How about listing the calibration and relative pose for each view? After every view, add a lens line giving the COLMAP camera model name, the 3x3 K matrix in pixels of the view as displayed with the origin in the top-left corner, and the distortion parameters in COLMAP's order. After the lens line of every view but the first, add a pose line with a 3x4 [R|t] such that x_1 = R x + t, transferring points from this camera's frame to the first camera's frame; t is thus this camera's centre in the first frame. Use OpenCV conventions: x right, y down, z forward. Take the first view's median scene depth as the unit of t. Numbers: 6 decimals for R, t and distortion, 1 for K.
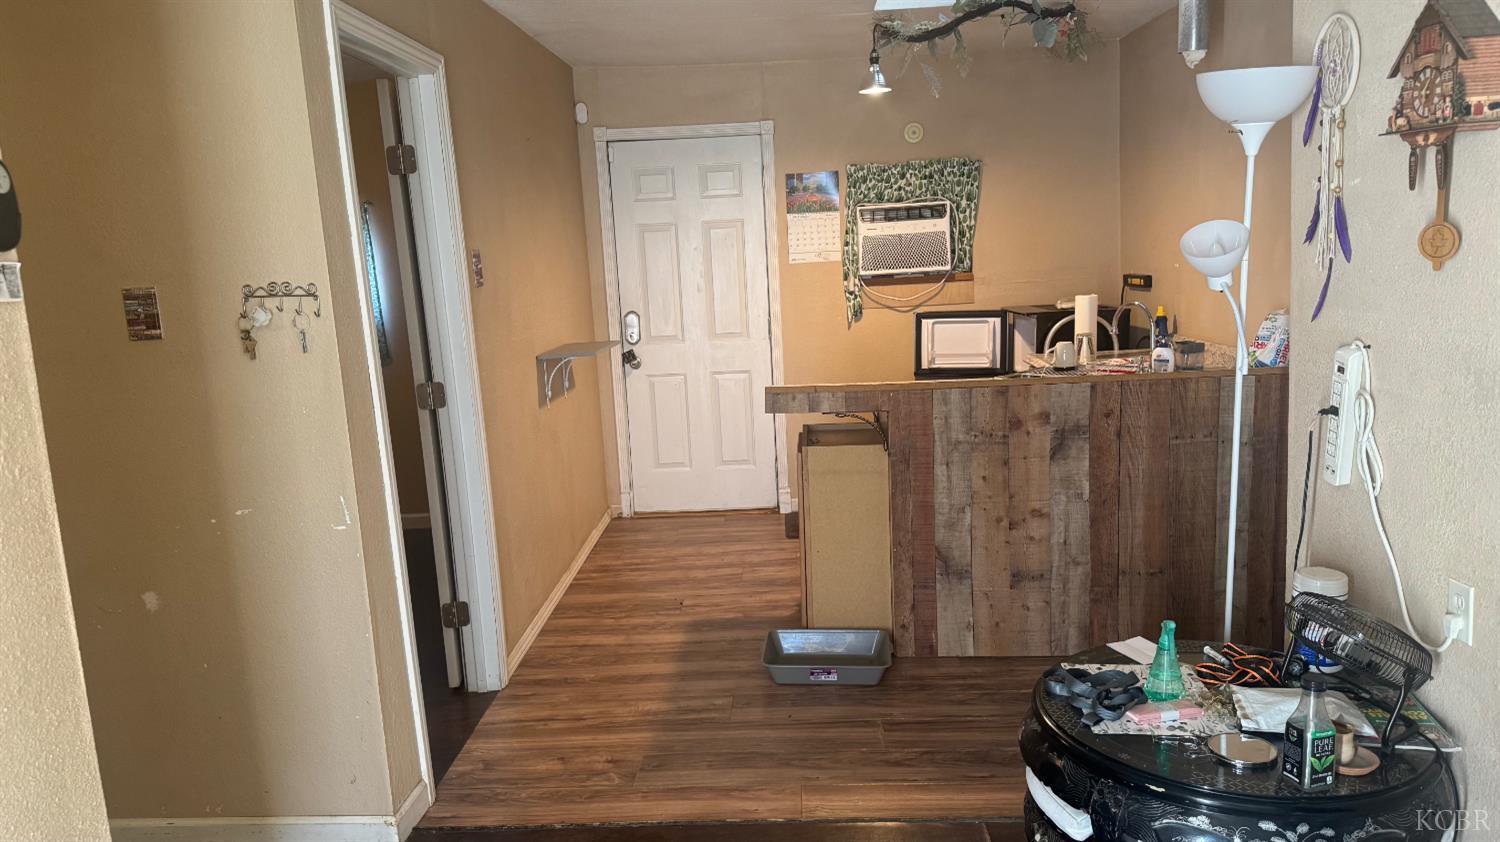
lens RADIAL K [[1013.6, 0, 752.6], [0, 1013.6, 419.1], [0, 0, 1]] dist [0.090590, -0.001670]
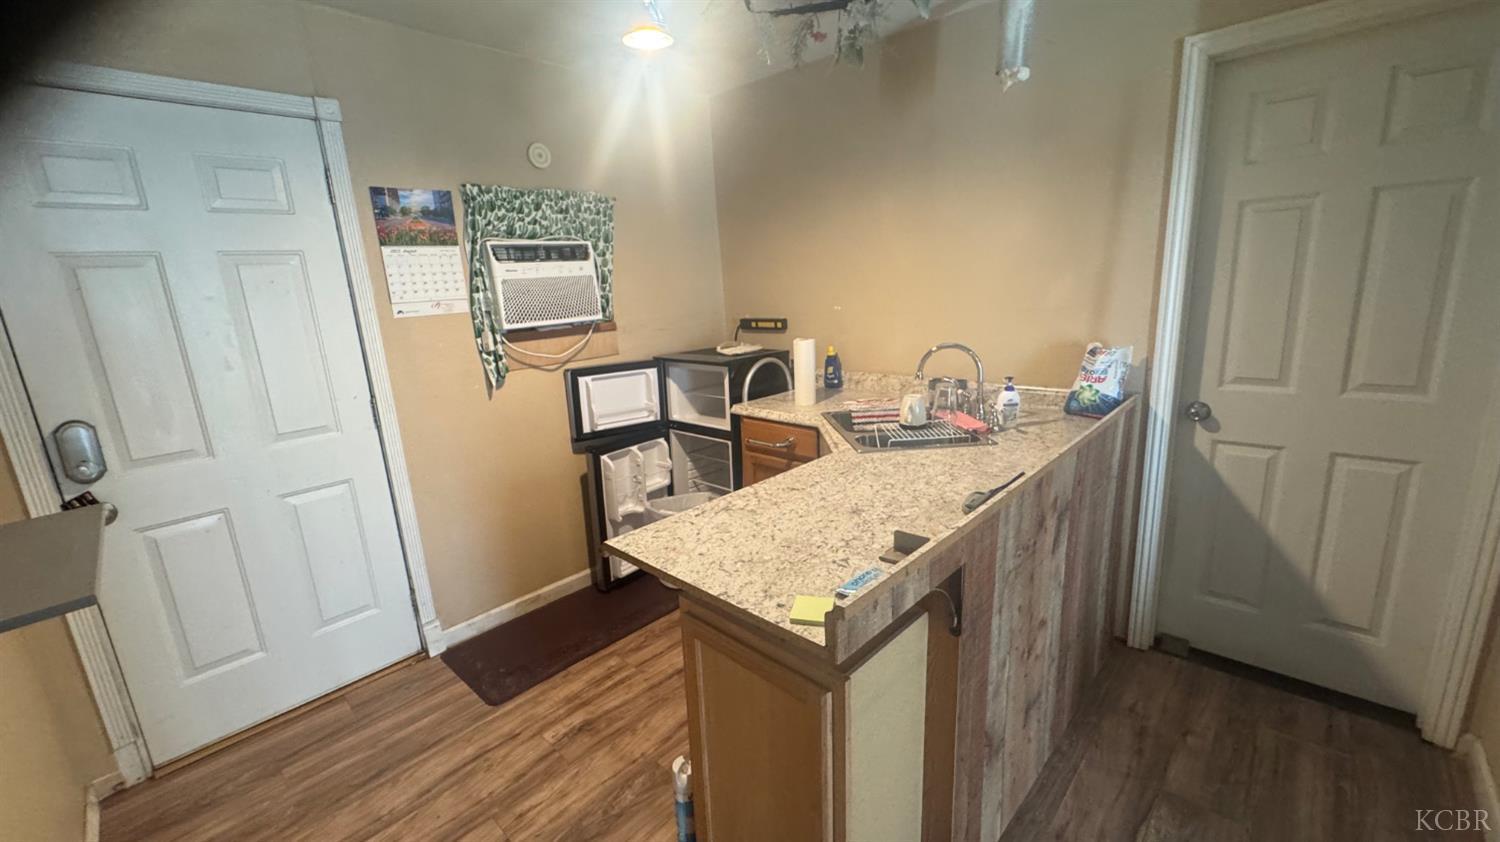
lens RADIAL K [[599.0, 0, 751.3], [0, 599.0, 418.4], [0, 0, 1]] dist [-0.000590, -0.000178]
pose [[0.665593, -0.157168, 0.729578, -0.159617], [0.141848, 0.986395, 0.083085, -0.120357], [-0.732711, 0.048188, 0.678832, 0.774492]]
